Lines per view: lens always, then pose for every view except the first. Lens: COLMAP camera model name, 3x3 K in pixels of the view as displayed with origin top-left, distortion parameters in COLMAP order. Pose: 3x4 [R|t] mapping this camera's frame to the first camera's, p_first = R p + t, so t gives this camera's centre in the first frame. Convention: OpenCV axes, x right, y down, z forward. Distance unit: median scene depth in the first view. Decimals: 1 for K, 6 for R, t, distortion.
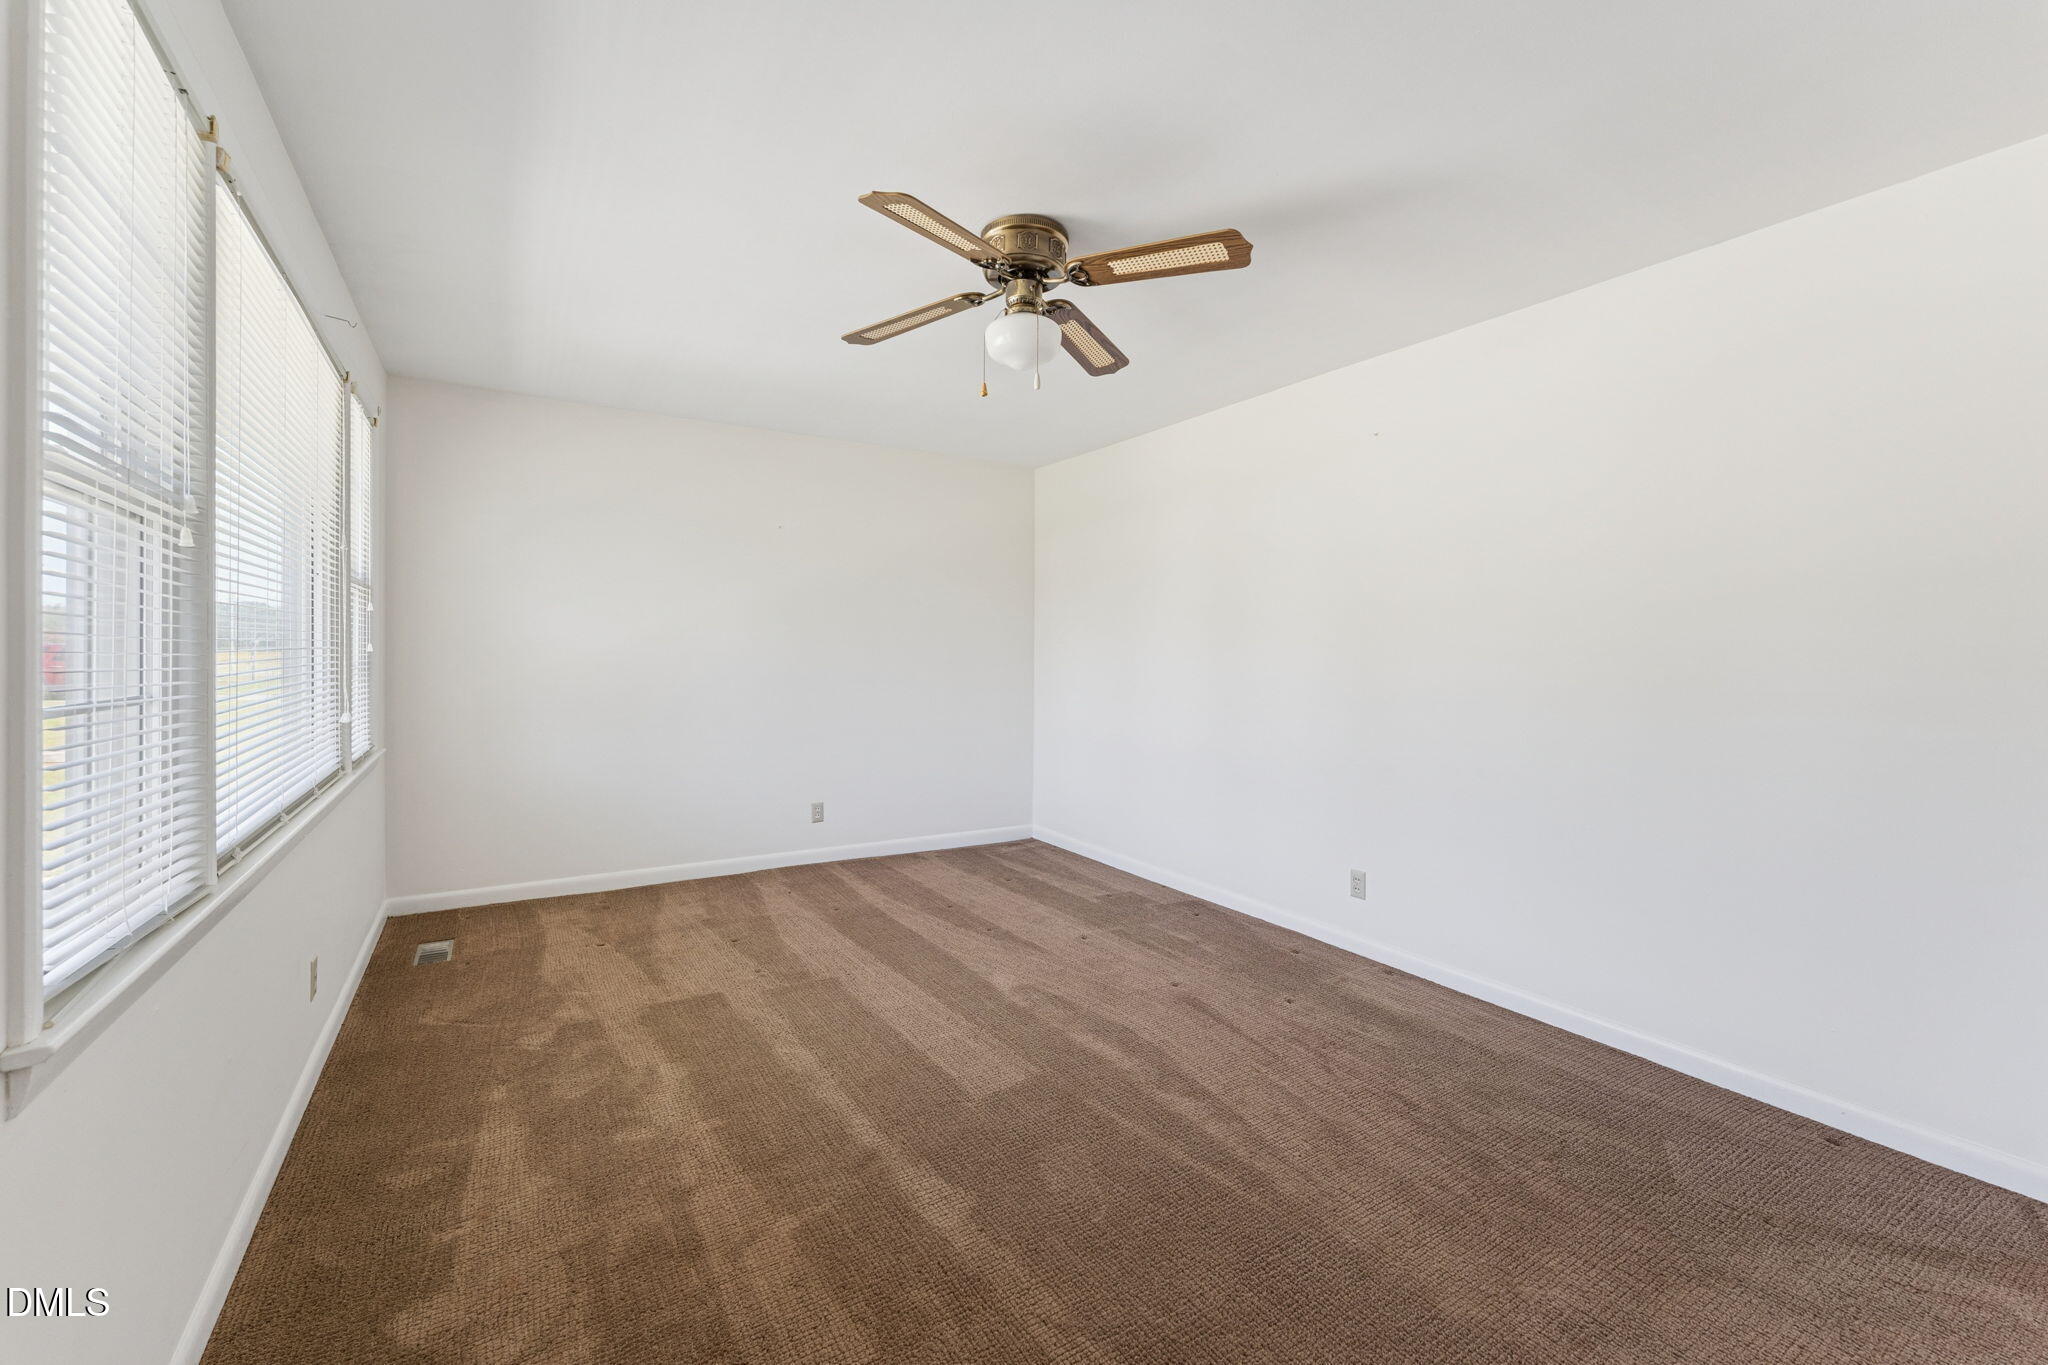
lens RADIAL K [[841.2, 0, 1018.1], [0, 841.2, 669.5], [0, 0, 1]] dist [-0.004923, 0.001610]
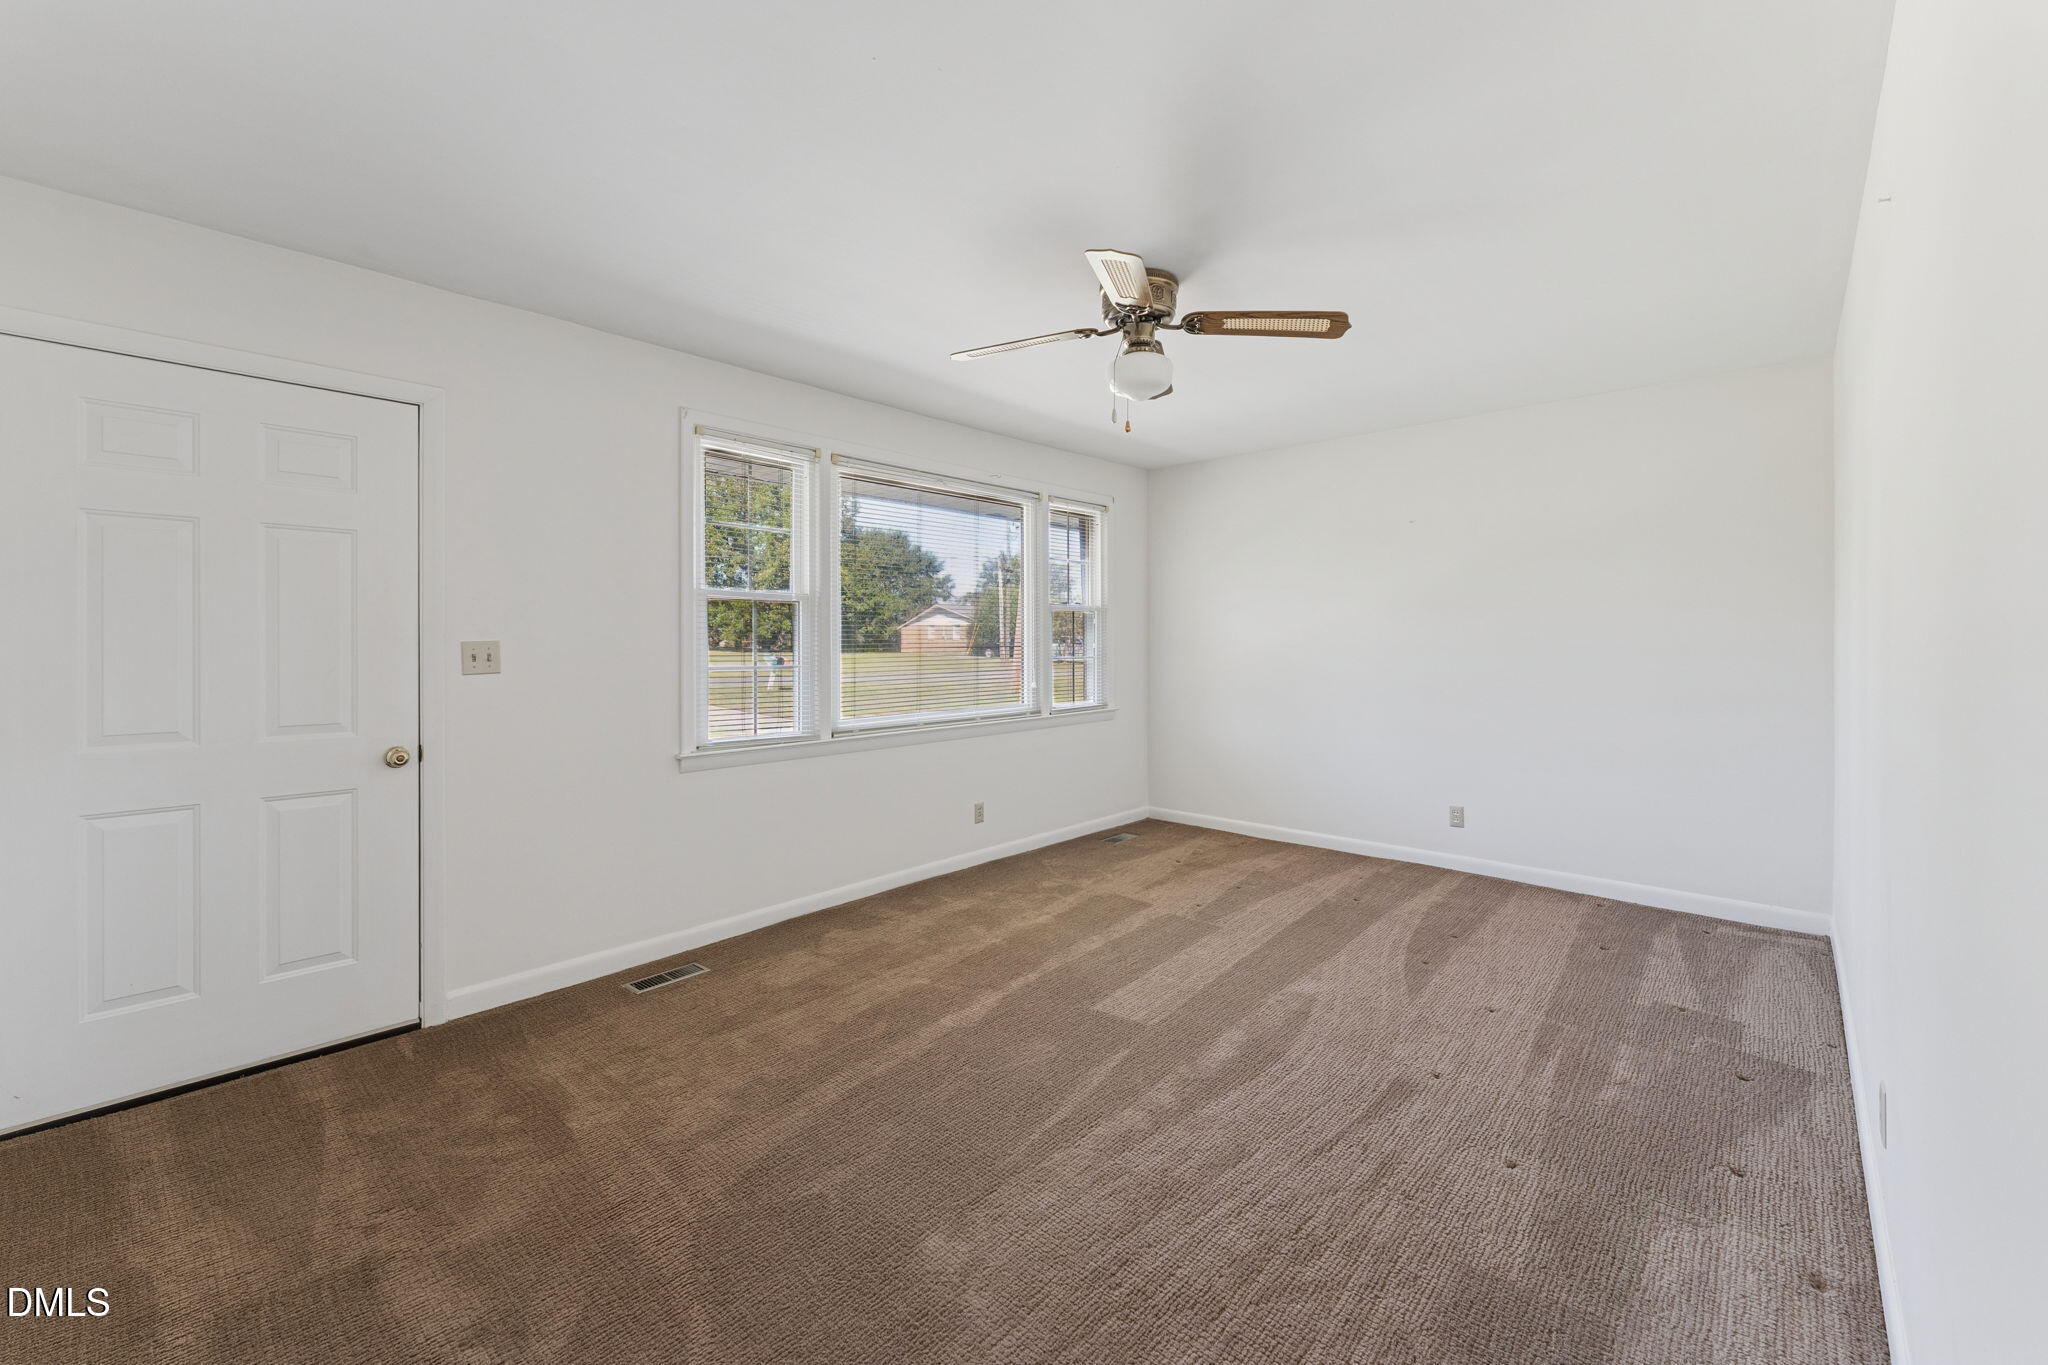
lens RADIAL K [[841.2, 0, 987.0], [0, 841.2, 632.9], [0, 0, 1]] dist [-0.004923, 0.001610]
pose [[0.244068, -0.022702, -0.969492, 0.702568], [-0.012832, 0.999563, -0.026636, -0.002343], [0.969673, 0.018941, 0.243670, 0.340340]]
